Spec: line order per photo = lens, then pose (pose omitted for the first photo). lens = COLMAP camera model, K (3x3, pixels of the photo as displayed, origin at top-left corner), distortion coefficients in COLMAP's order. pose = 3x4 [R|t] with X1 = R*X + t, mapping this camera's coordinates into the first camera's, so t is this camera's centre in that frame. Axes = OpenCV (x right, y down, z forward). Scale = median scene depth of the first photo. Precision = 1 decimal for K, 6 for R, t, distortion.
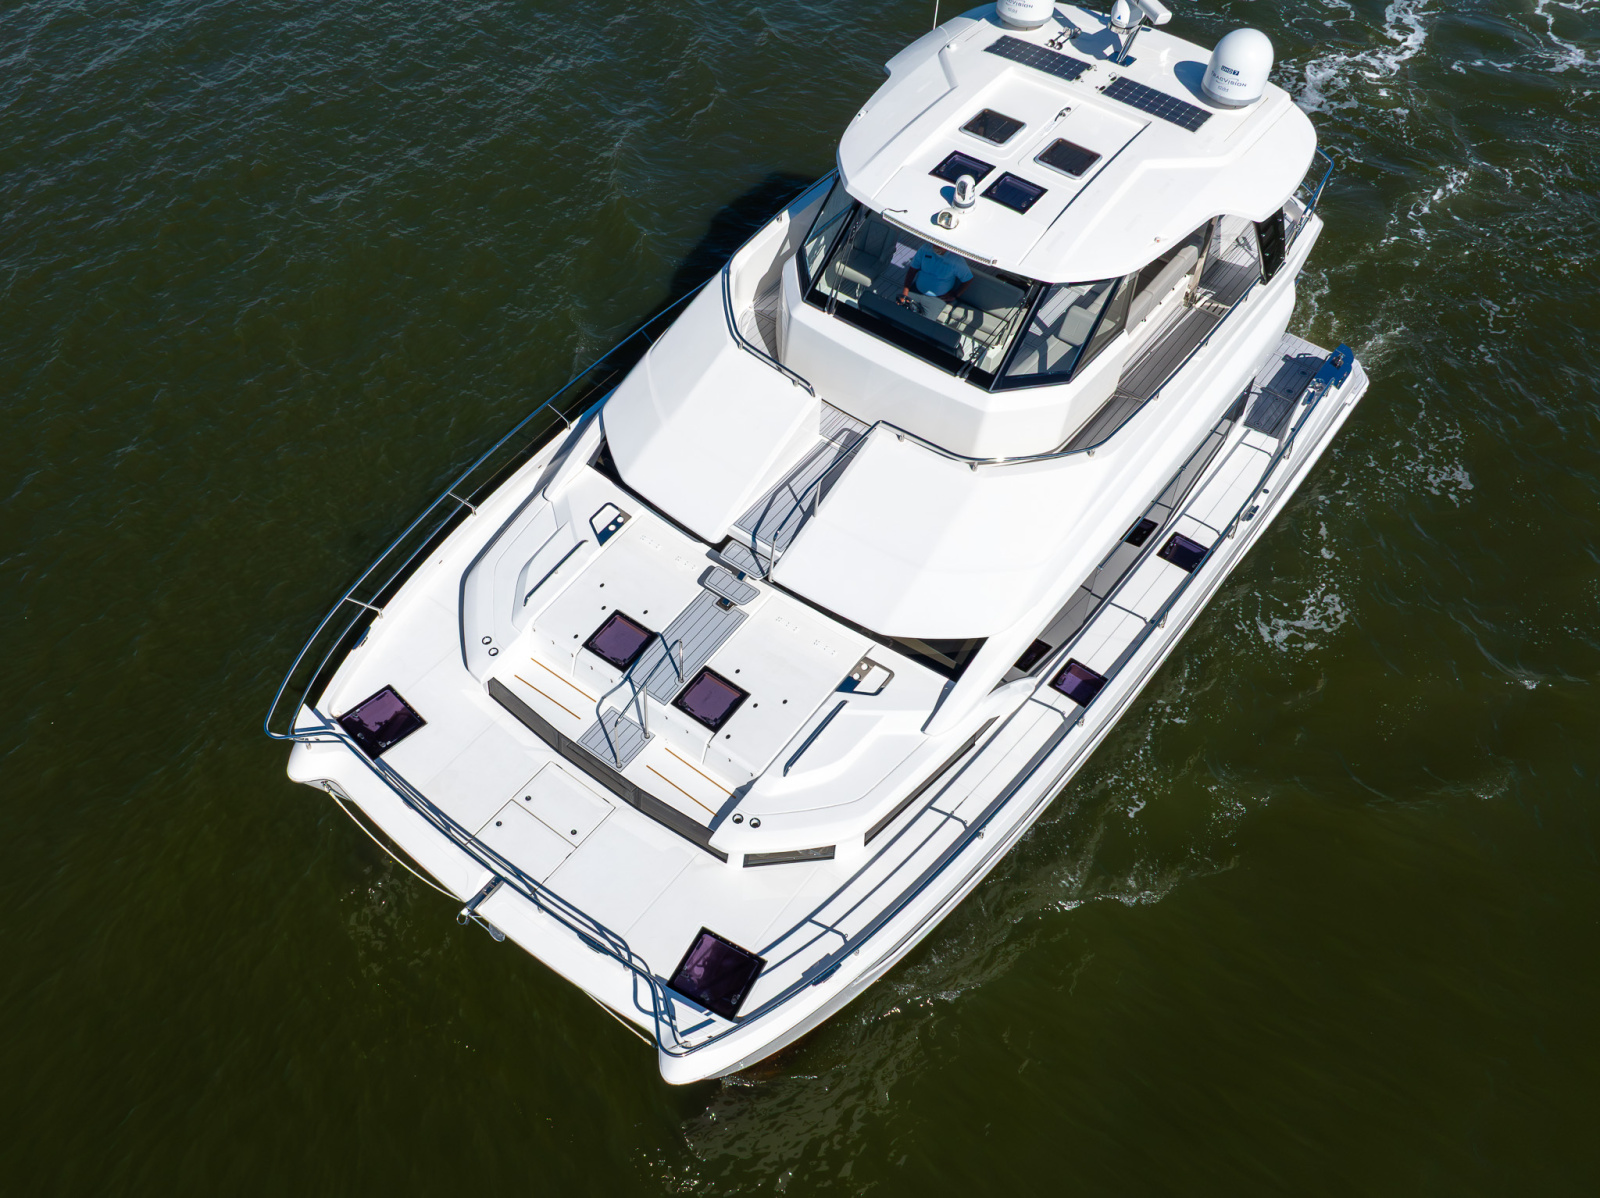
lens RADIAL K [[1098.2, 0, 742.0], [0, 1098.2, 598.4], [0, 0, 1]] dist [-0.006416, -0.002253]
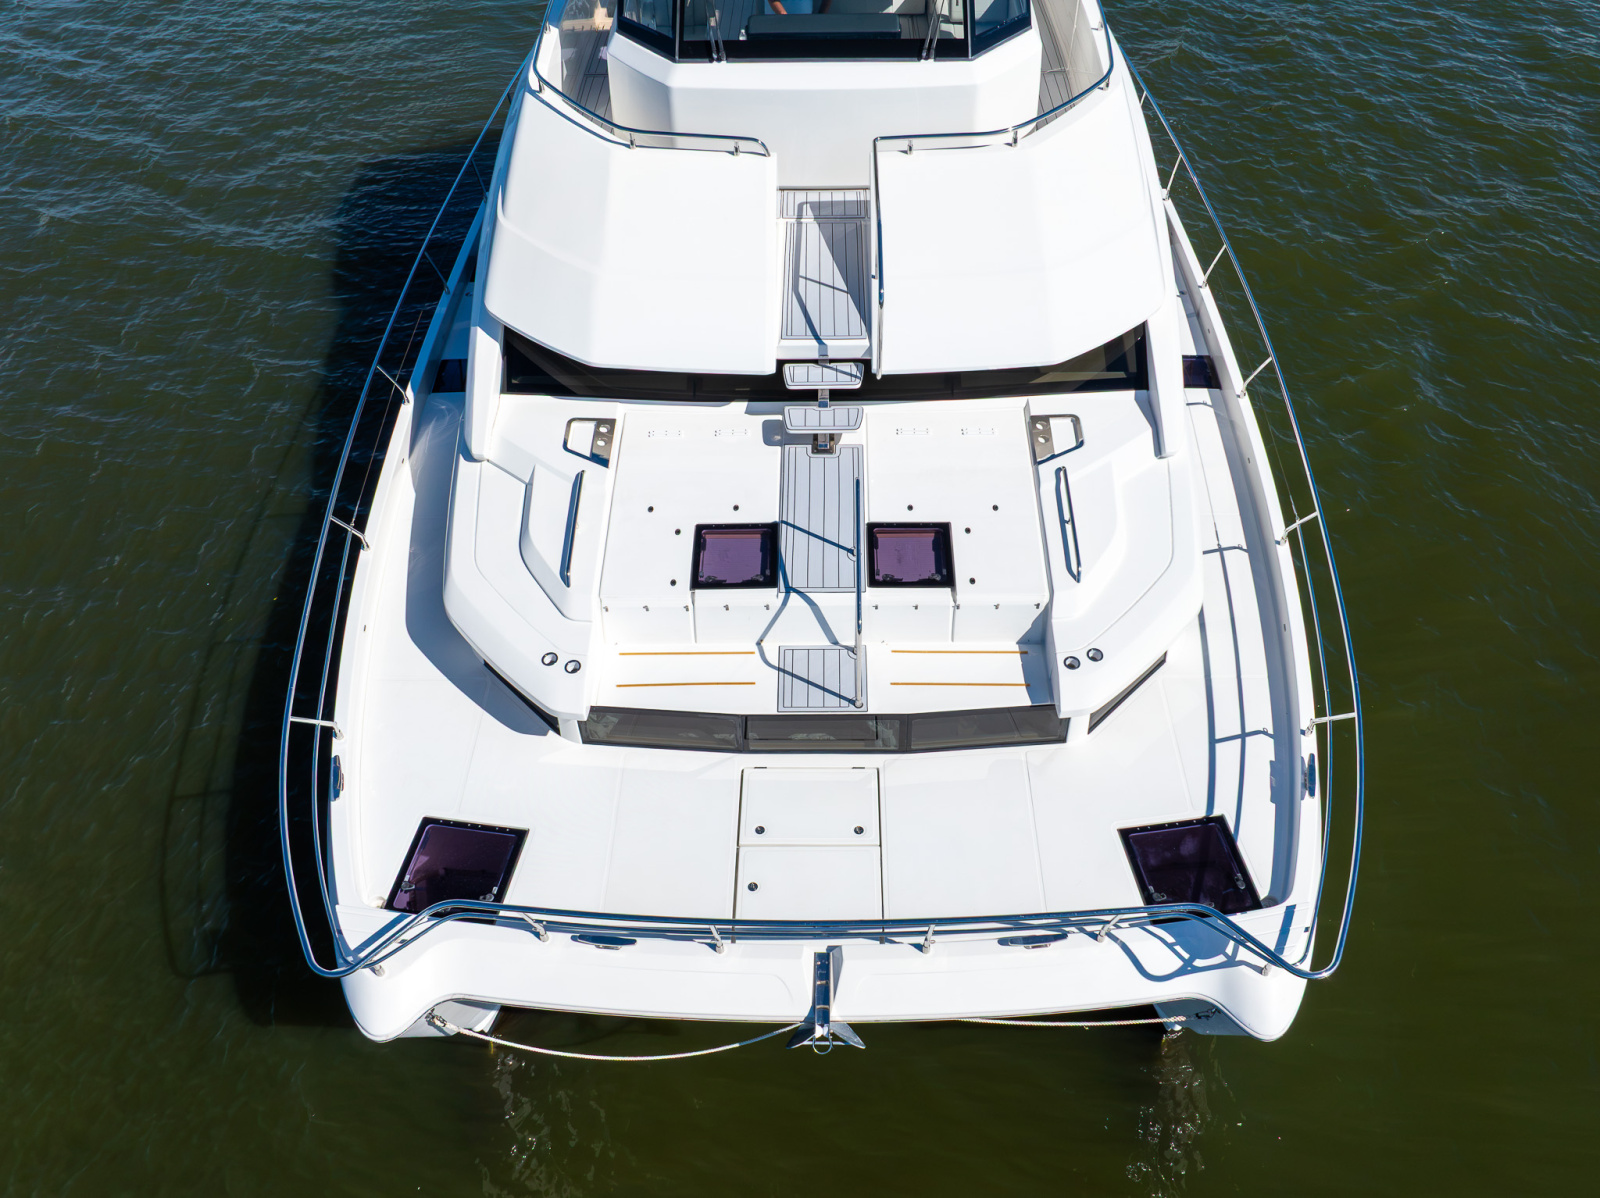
lens RADIAL K [[1098.2, 0, 742.0], [0, 1098.2, 598.4], [0, 0, 1]] dist [-0.006416, -0.002253]
pose [[0.808894, -0.458179, 0.368461, -0.365270], [0.490905, 0.871195, 0.005626, 0.059944], [-0.323579, 0.176329, 0.929626, 0.406029]]
